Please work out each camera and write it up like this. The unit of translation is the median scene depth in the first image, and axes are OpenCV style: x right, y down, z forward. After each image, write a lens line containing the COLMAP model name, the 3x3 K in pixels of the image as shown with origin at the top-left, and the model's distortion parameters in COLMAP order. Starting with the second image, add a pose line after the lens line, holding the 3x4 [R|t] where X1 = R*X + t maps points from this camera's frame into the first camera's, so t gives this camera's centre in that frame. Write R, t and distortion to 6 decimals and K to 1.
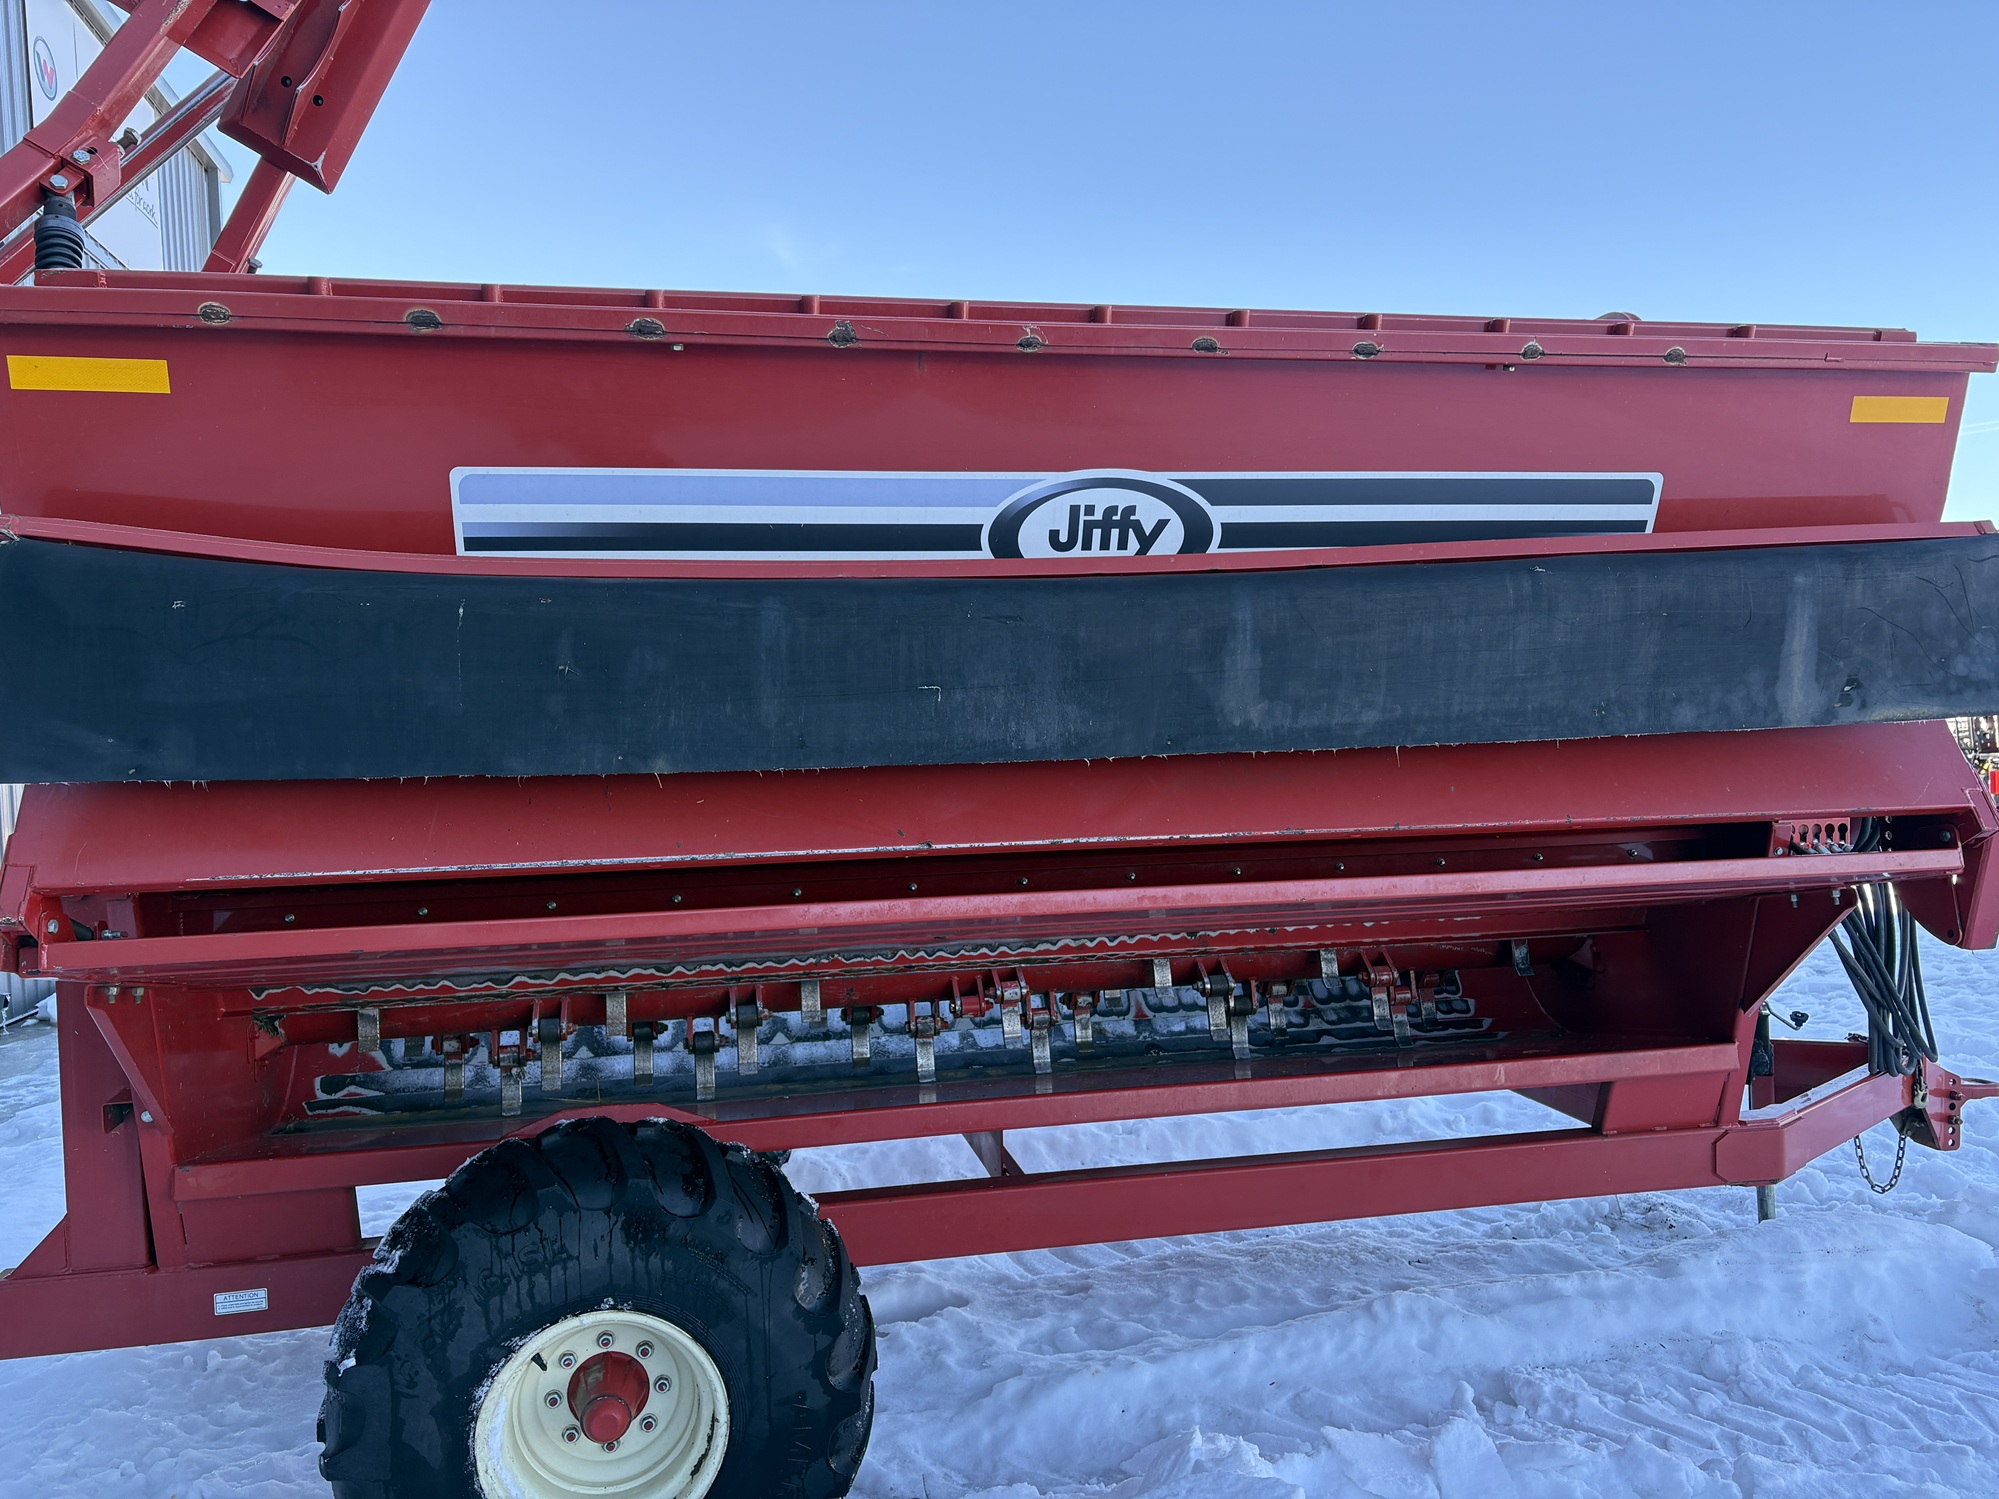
lens RADIAL K [[1505.6, 0, 998.3], [0, 1505.6, 756.6], [0, 0, 1]] dist [0.051983, -0.043269]
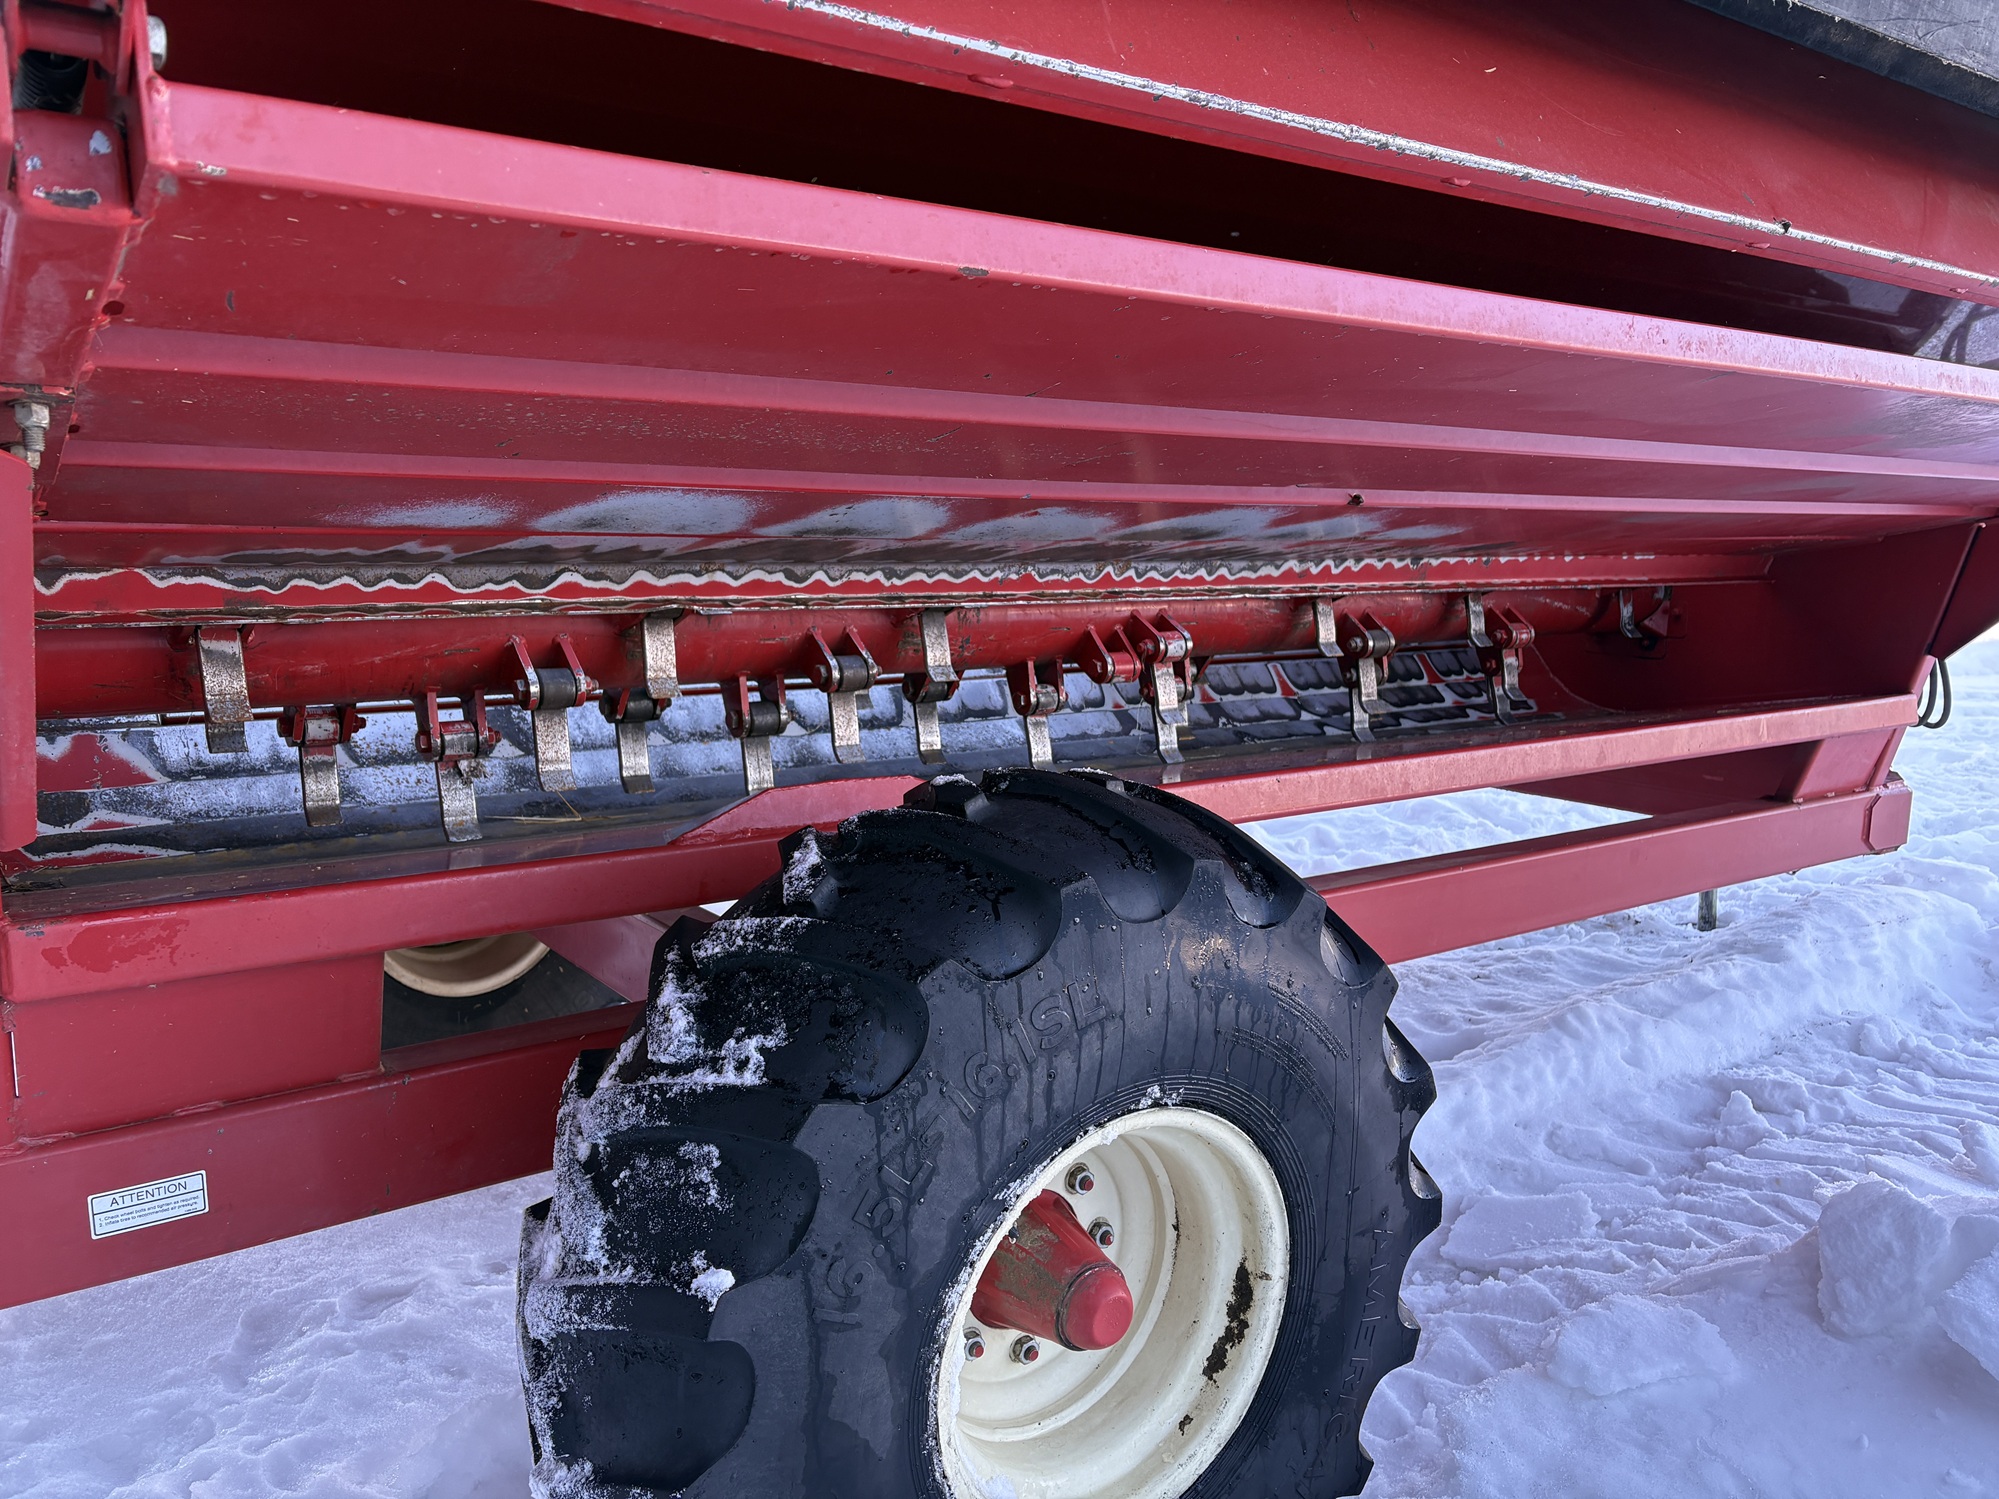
lens RADIAL K [[1505.6, 0, 998.3], [0, 1505.6, 756.6], [0, 0, 1]] dist [0.051983, -0.043269]
pose [[0.913195, -0.024690, 0.406774, -0.500435], [-0.026560, 0.992435, 0.119864, 0.177351], [-0.406656, -0.120263, 0.905631, 0.546861]]
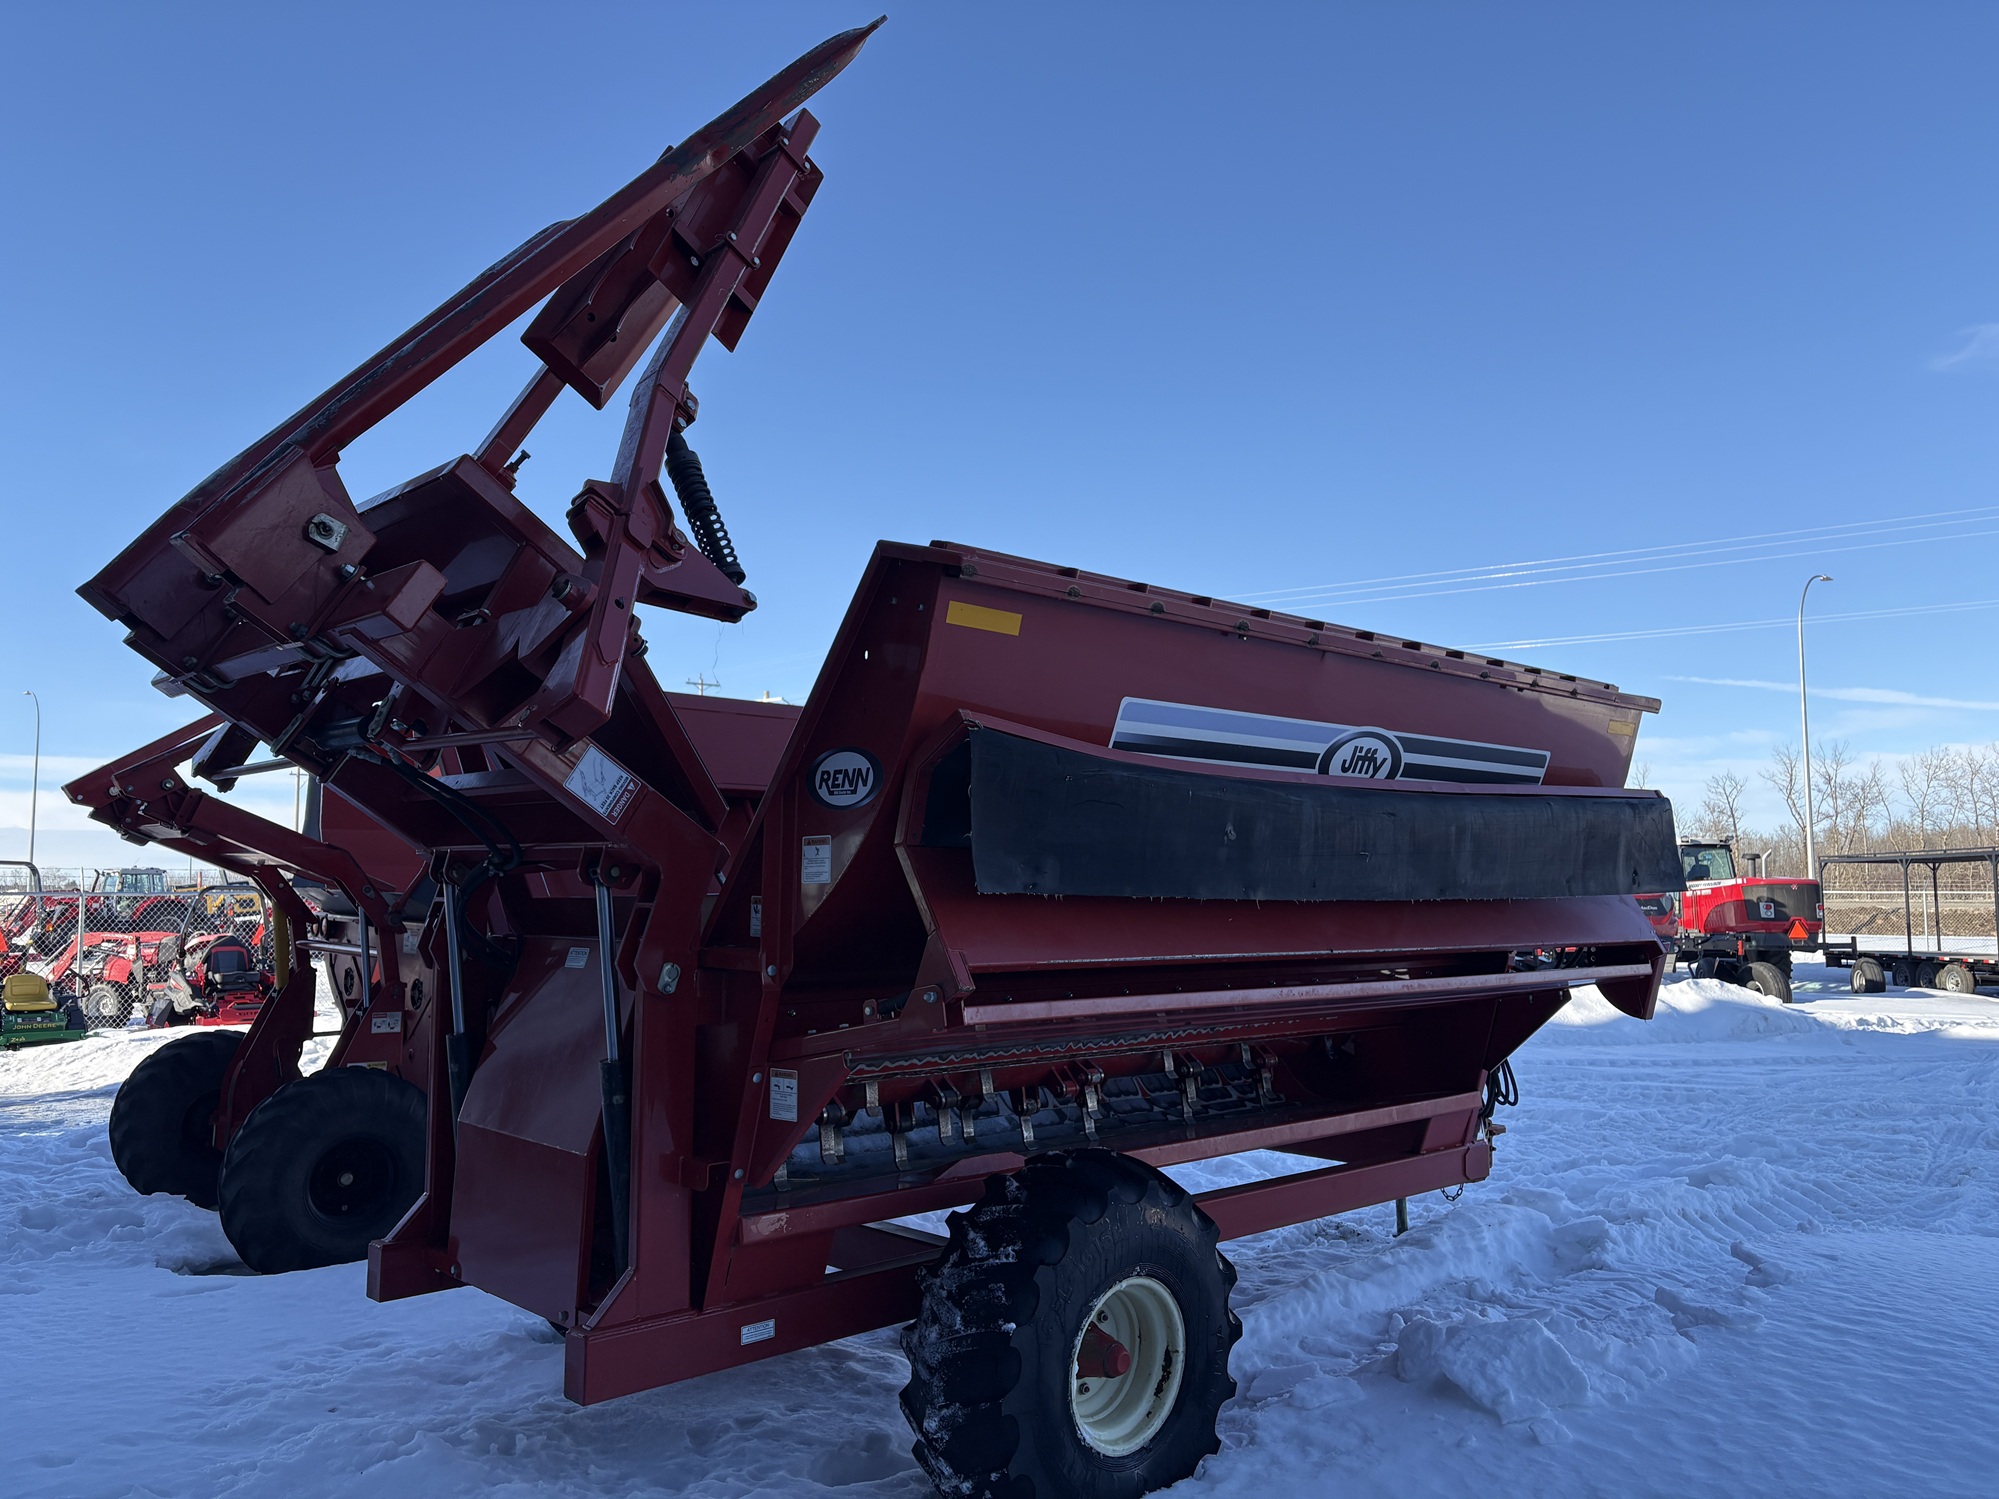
lens RADIAL K [[1505.6, 0, 998.3], [0, 1505.6, 756.6], [0, 0, 1]] dist [0.051983, -0.043269]
pose [[0.849893, 0.077653, 0.521202, -1.123858], [-0.017627, 0.992718, -0.119161, 0.047706], [-0.526660, 0.092087, 0.845074, -0.186163]]
